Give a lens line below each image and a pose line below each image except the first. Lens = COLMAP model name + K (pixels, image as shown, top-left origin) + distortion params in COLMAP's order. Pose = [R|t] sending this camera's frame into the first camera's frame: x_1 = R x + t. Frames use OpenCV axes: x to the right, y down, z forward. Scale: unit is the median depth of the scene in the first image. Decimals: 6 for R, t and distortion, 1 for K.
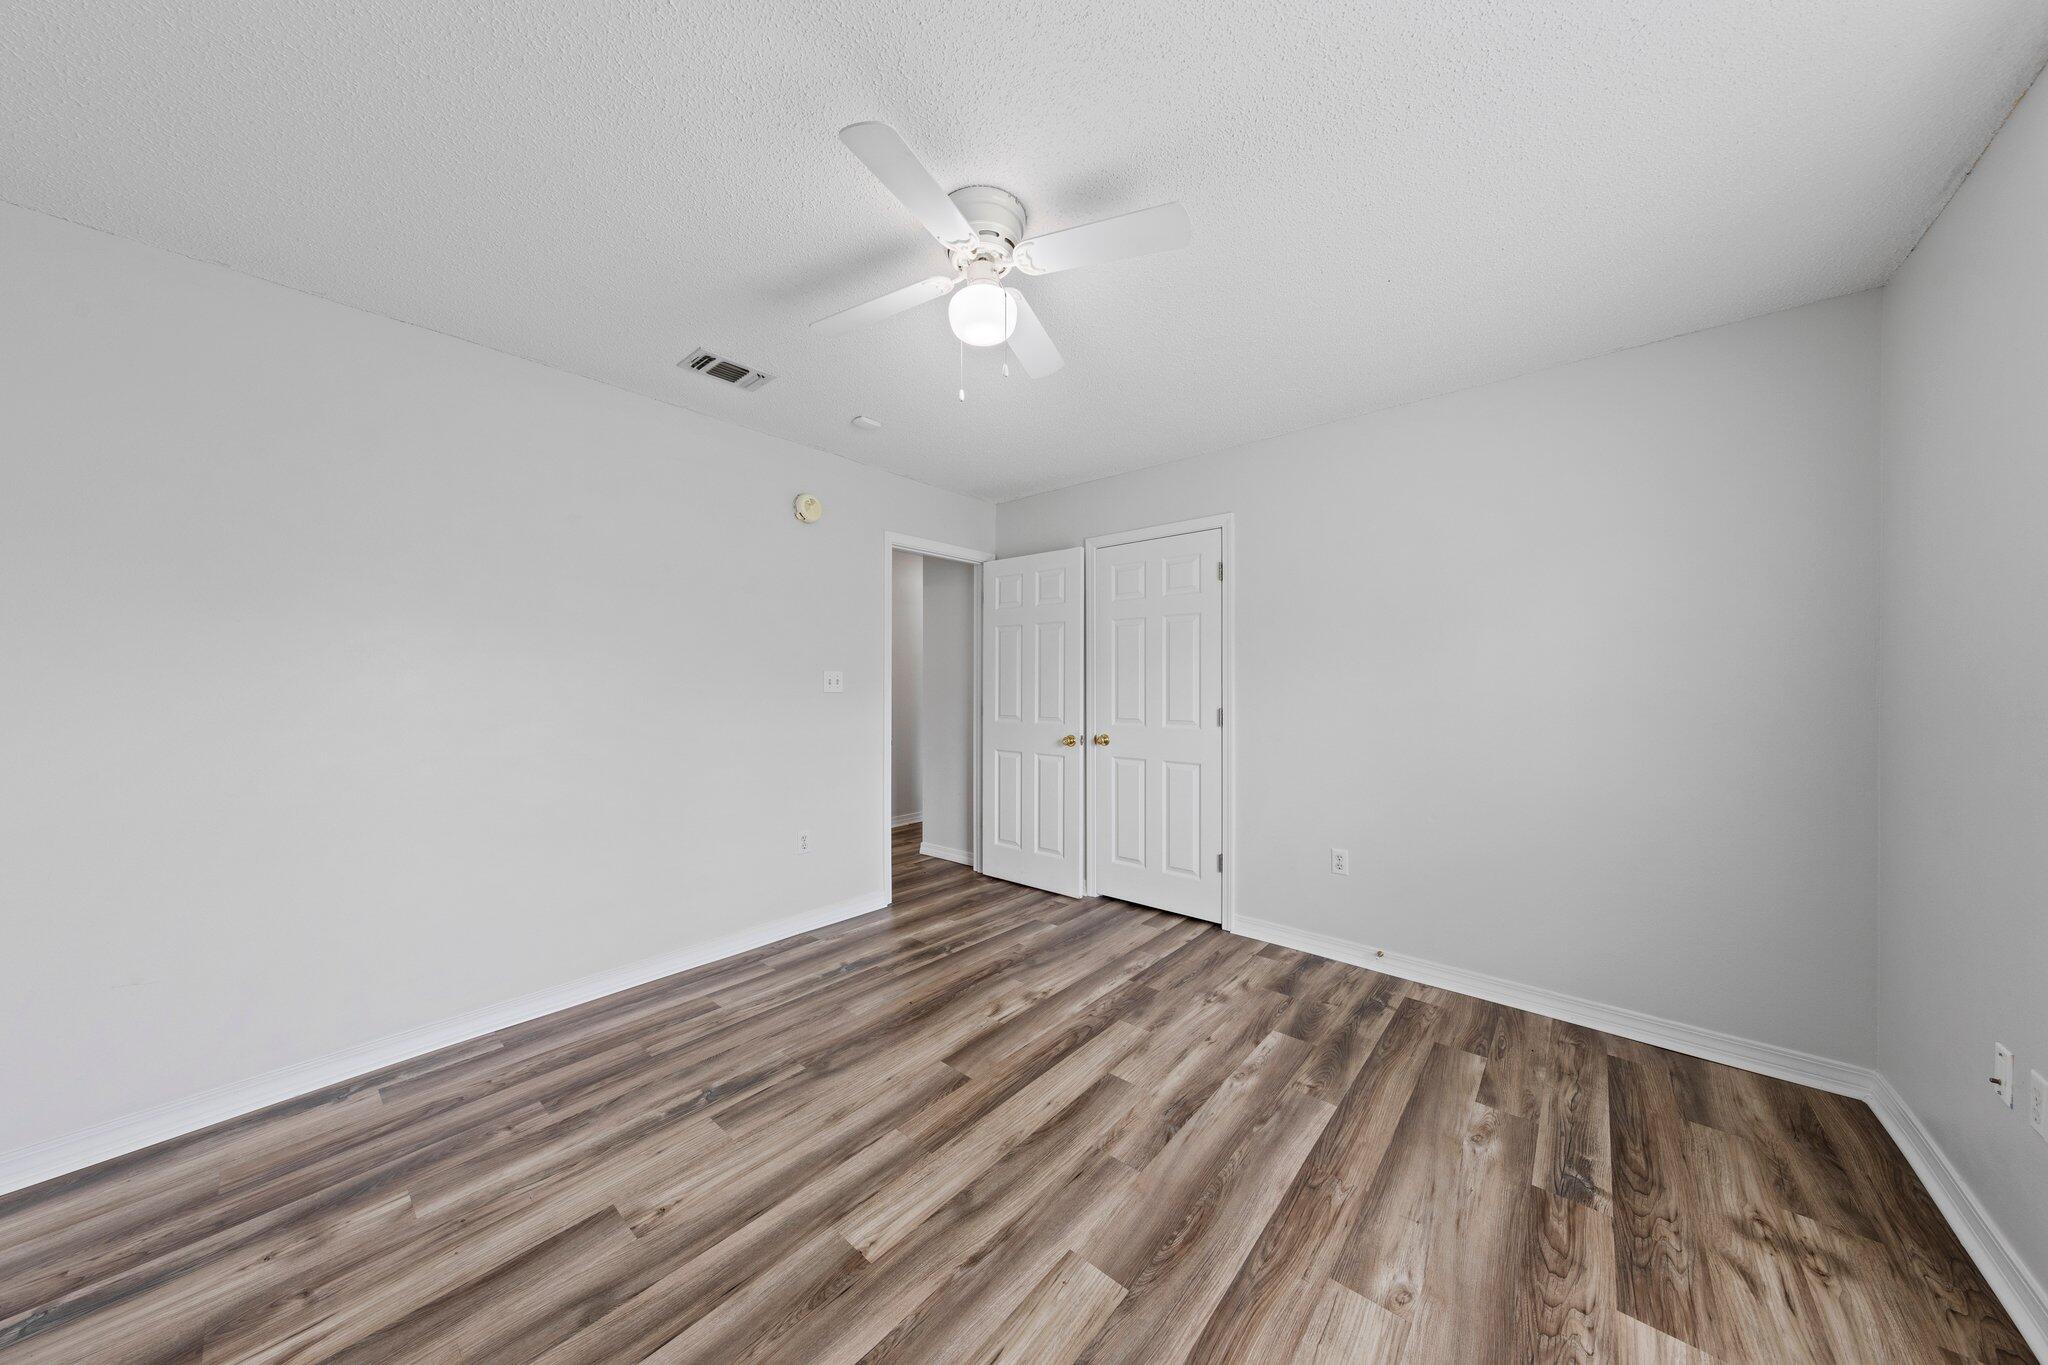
lens RADIAL K [[641.6, 0, 1024.0], [0, 641.6, 682.5], [0, 0, 1]] dist [0.000907, -0.000018]
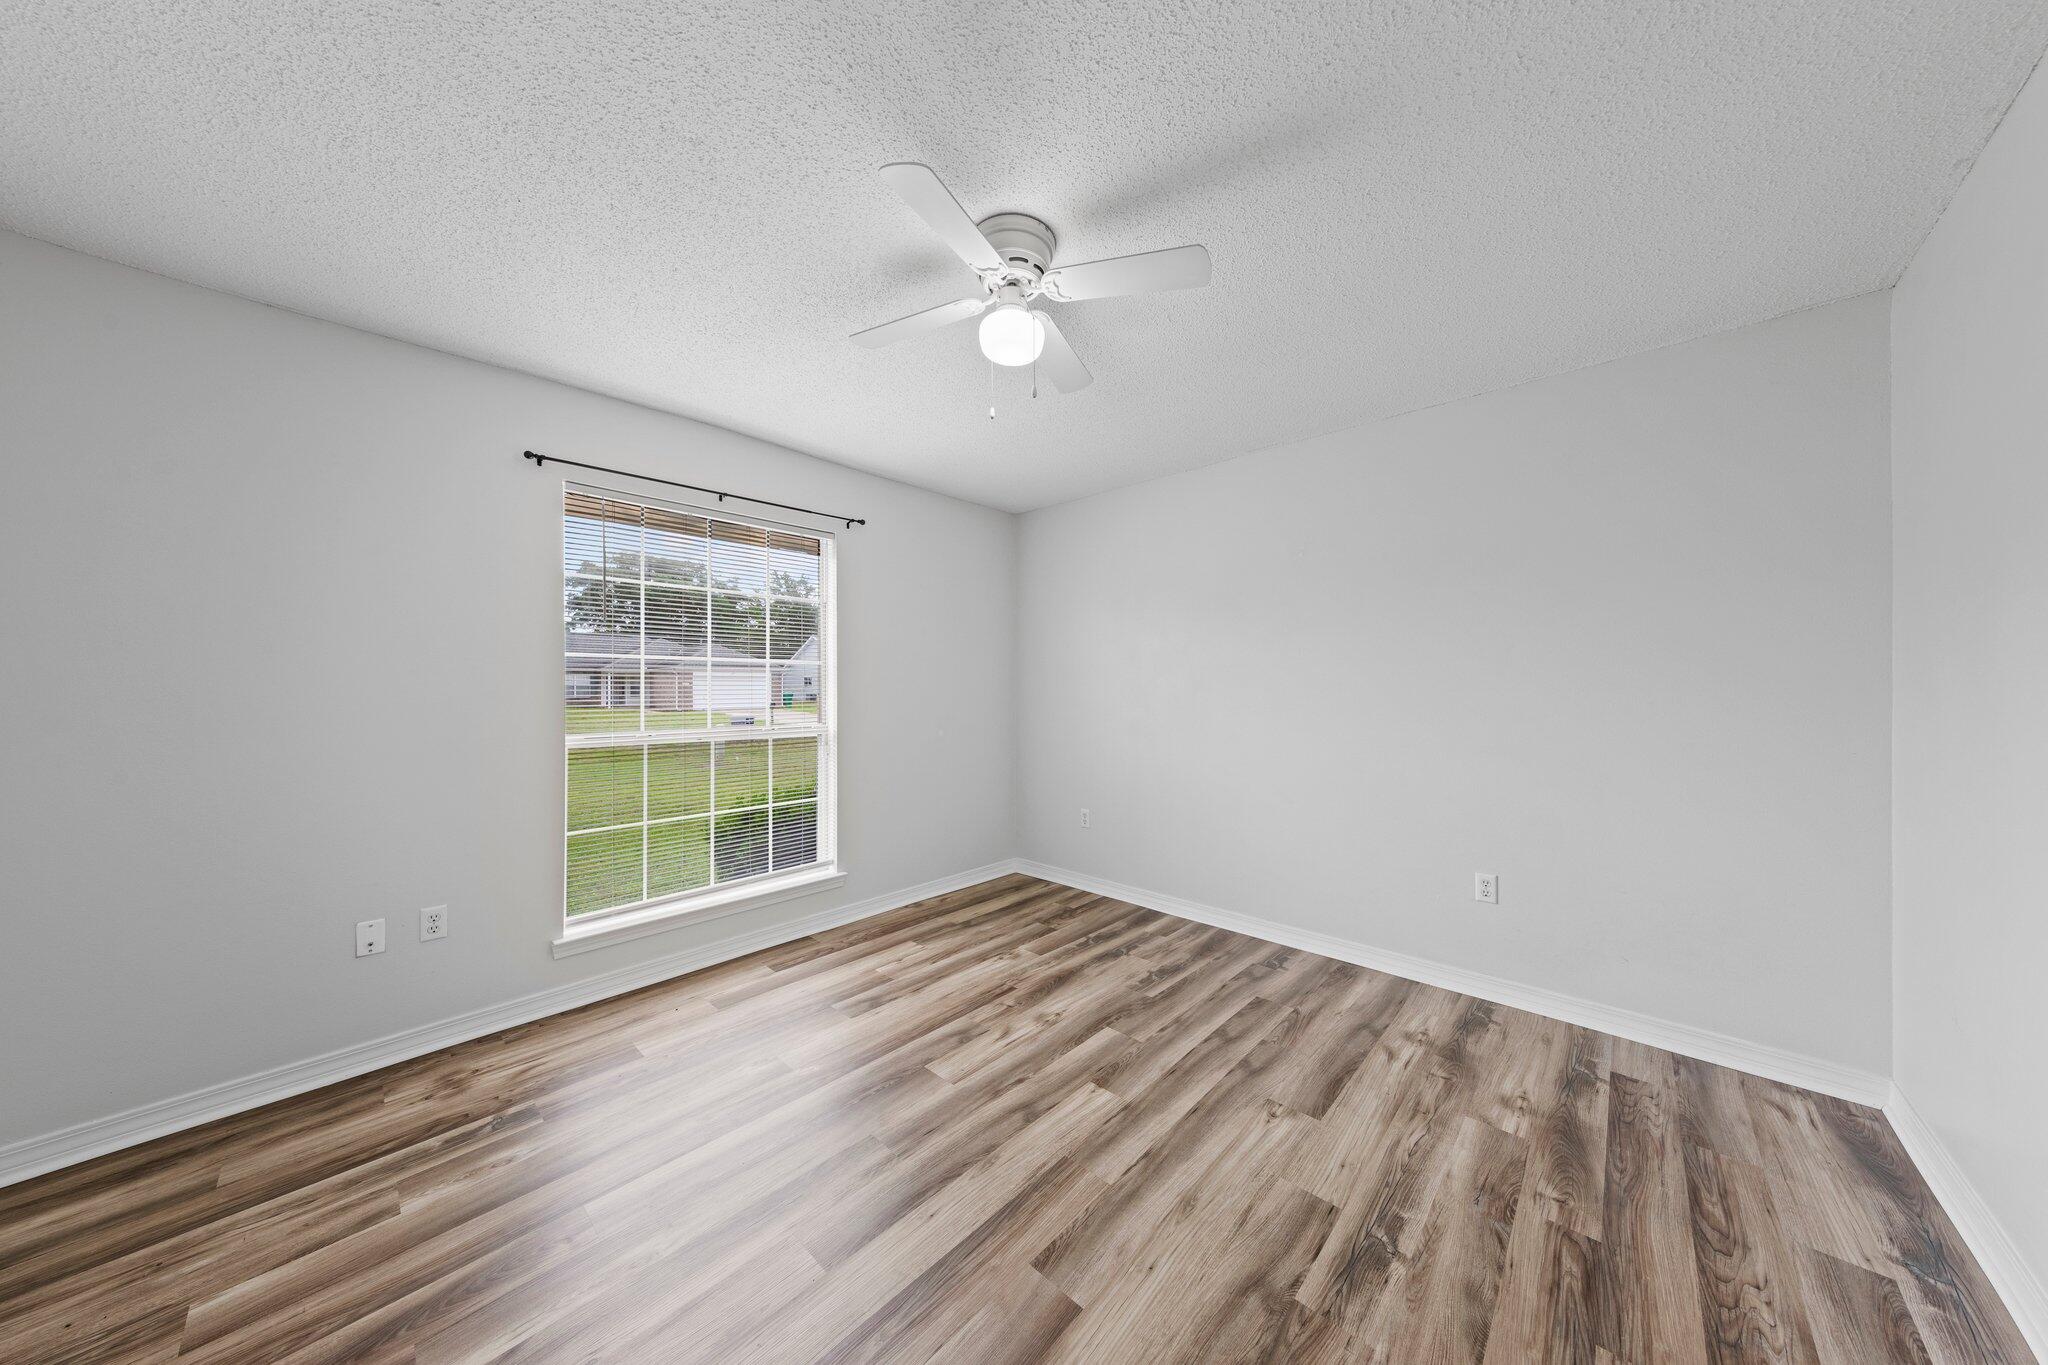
lens RADIAL K [[641.6, 0, 1024.0], [0, 641.6, 682.5], [0, 0, 1]] dist [0.000907, -0.000018]
pose [[-0.998815, 0.003490, 0.048542, -0.134394], [0.002910, 0.999924, -0.012012, 0.002635], [-0.048581, -0.011856, -0.998749, 2.069532]]
